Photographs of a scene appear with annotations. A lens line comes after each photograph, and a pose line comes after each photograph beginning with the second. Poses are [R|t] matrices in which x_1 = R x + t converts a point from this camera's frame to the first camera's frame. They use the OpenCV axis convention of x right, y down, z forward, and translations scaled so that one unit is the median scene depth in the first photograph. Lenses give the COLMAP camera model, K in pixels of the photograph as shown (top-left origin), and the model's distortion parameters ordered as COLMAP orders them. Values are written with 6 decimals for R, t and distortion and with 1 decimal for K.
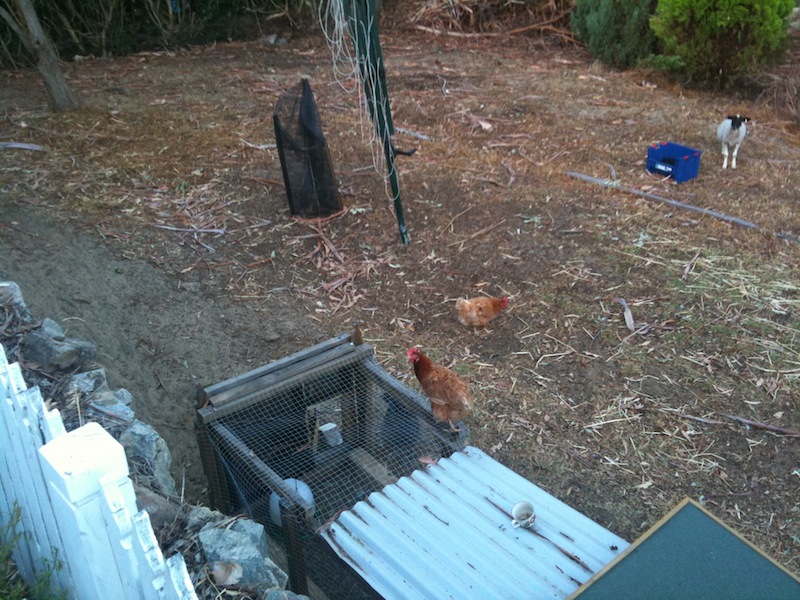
lens RADIAL K [[855.1, 0, 383.9], [0, 855.1, 296.5], [0, 0, 1]] dist [0.002781, -0.055798]
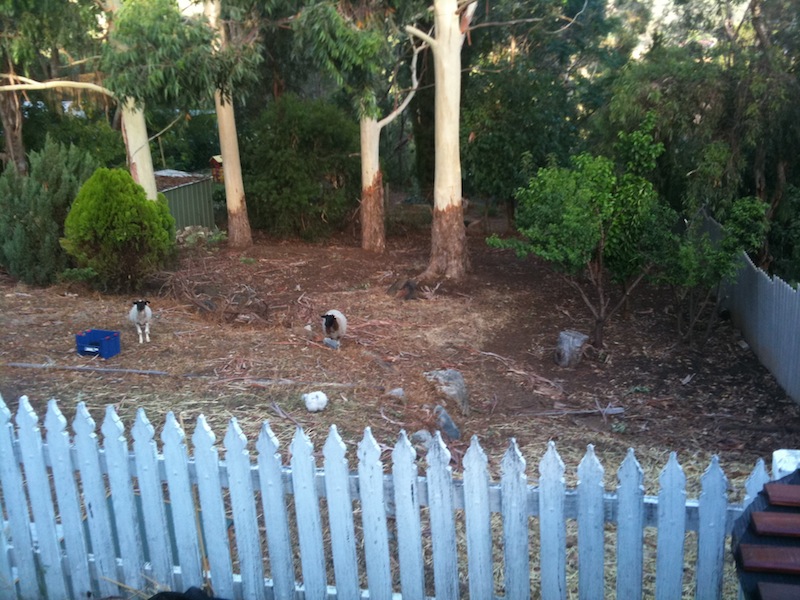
lens RADIAL K [[855.1, 0, 383.9], [0, 855.1, 296.5], [0, 0, 1]] dist [0.002781, -0.055798]
pose [[0.799619, -0.126768, 0.586975, -0.036494], [0.274045, 0.946779, -0.168849, 0.080013], [-0.534331, 0.295872, 0.791802, -0.170771]]
